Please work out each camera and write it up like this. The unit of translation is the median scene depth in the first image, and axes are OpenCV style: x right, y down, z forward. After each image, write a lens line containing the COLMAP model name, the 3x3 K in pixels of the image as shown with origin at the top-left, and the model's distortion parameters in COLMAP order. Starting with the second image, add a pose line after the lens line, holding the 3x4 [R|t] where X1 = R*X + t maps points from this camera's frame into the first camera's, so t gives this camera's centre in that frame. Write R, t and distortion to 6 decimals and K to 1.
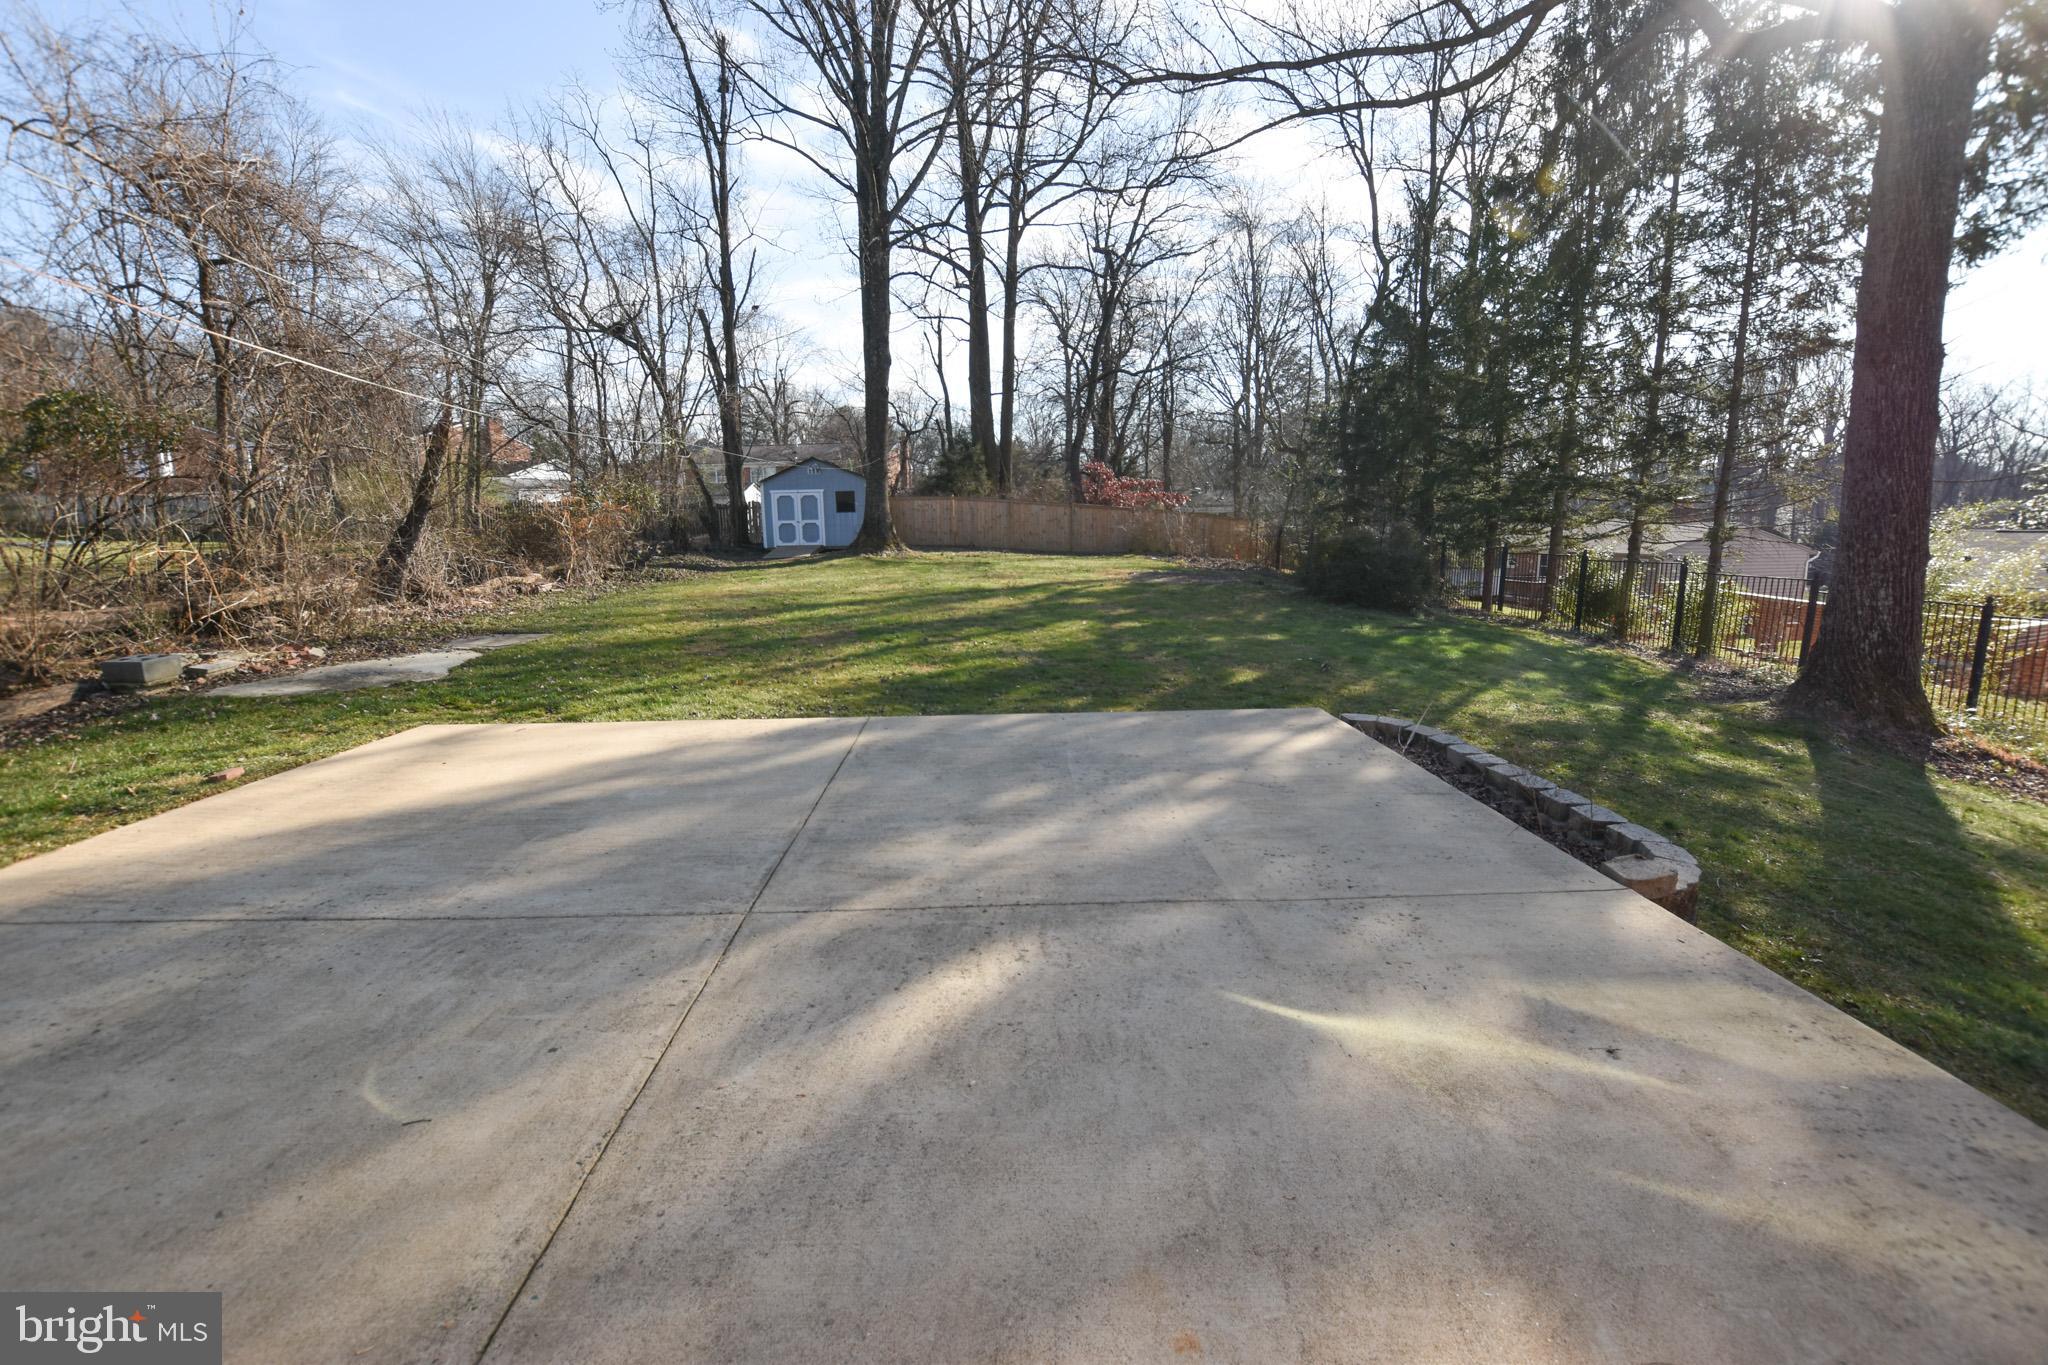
lens RADIAL K [[902.5, 0, 1031.5], [0, 902.5, 678.2], [0, 0, 1]] dist [-0.032671, 0.003135]
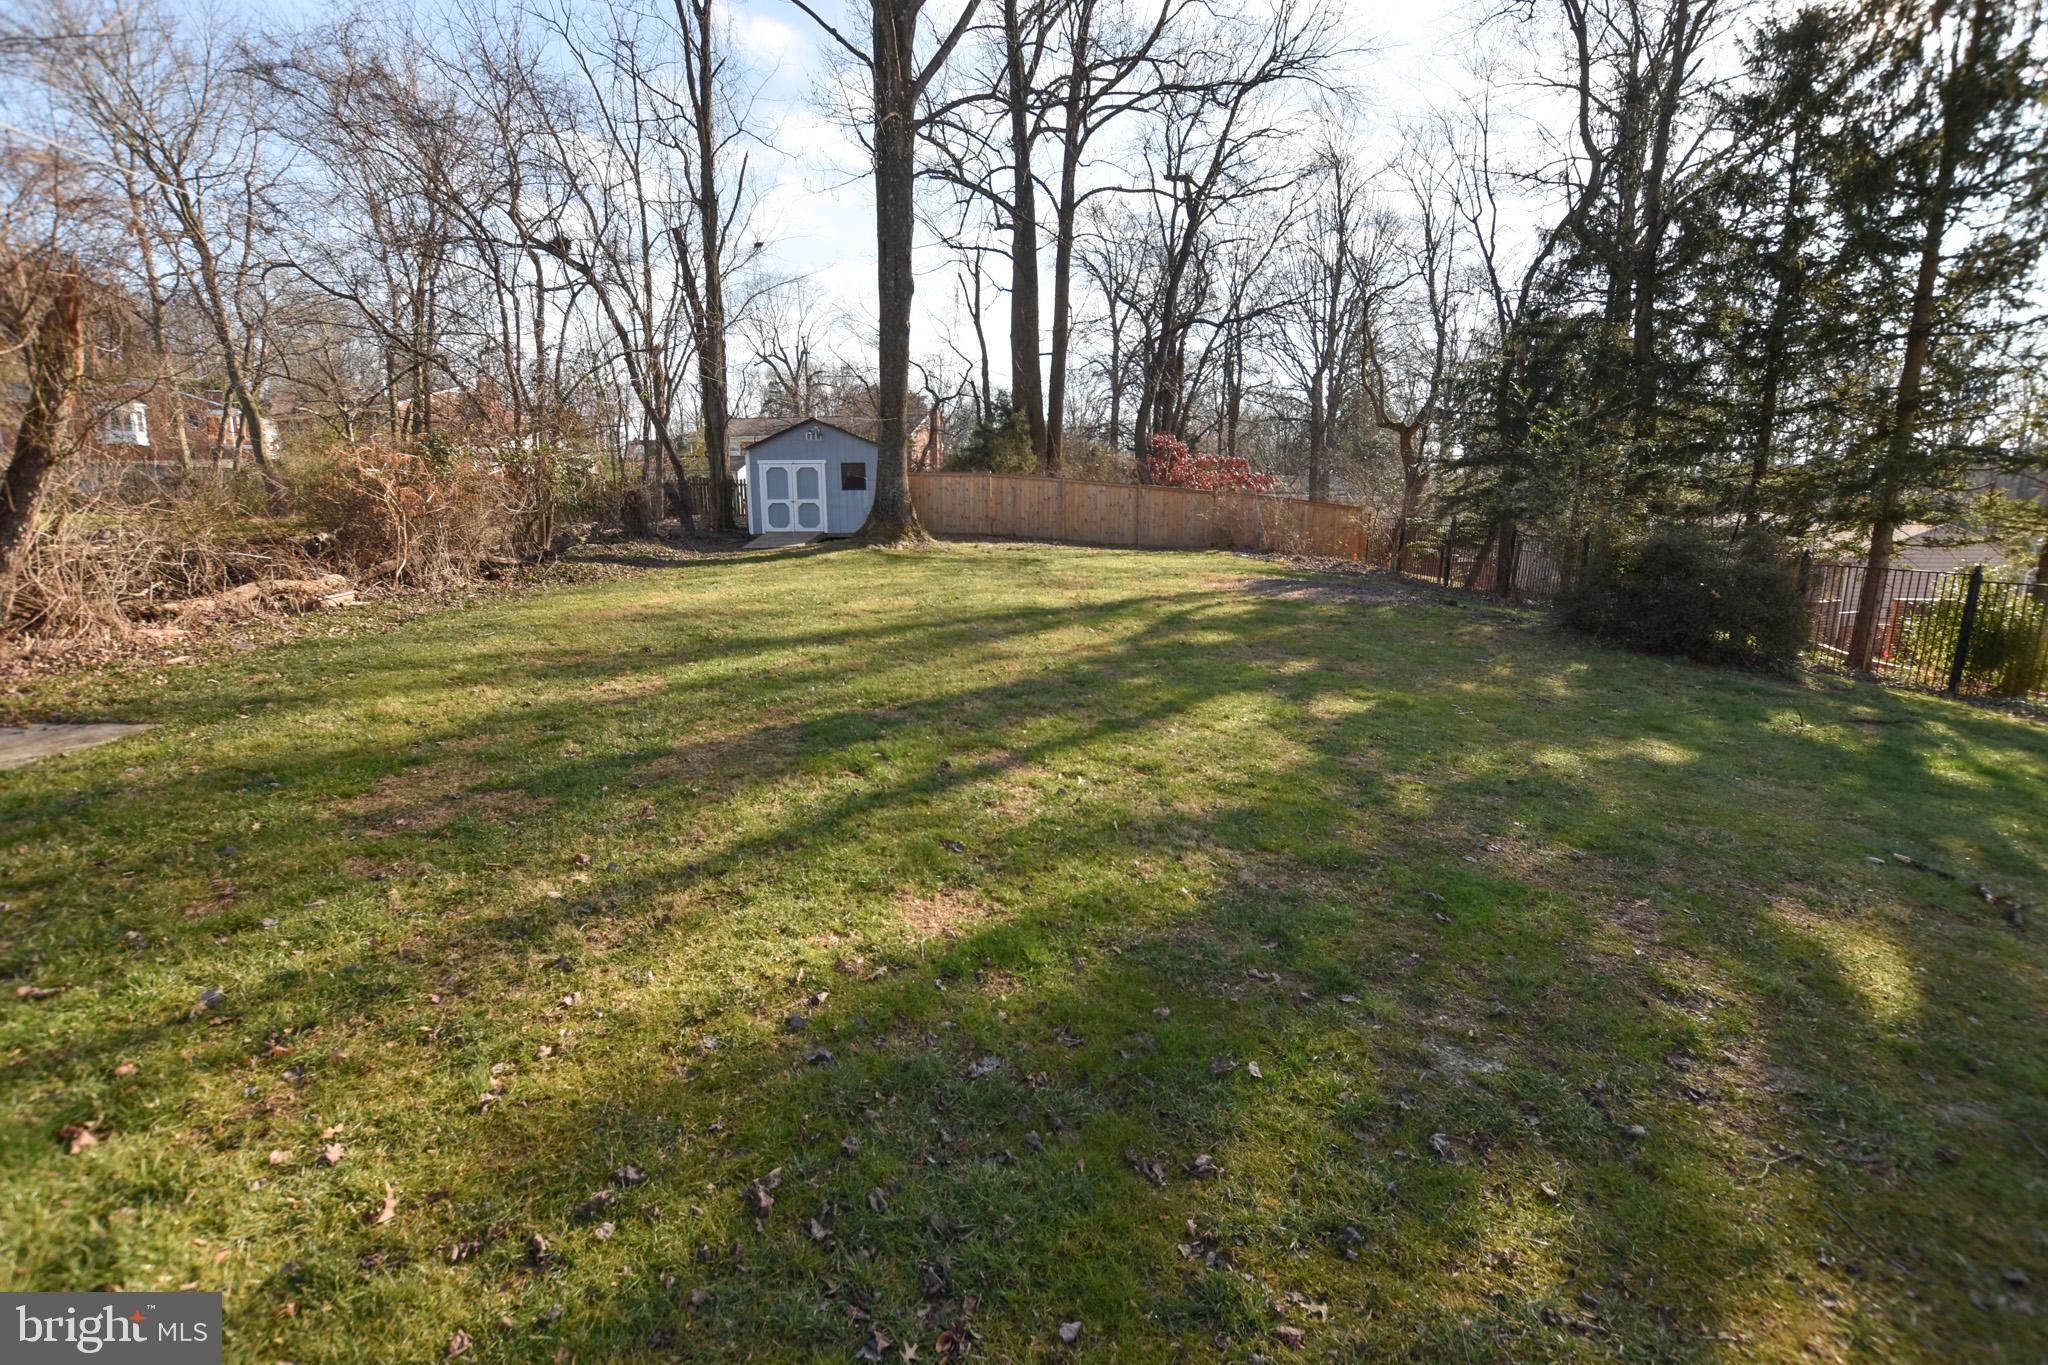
lens RADIAL K [[902.5, 0, 1031.5], [0, 902.5, 678.2], [0, 0, 1]] dist [-0.032671, 0.003135]
pose [[0.999275, 0.022273, -0.030861, -0.024745], [-0.021785, 0.999634, 0.016039, -0.037180], [0.031207, -0.015356, 0.999395, 0.223023]]
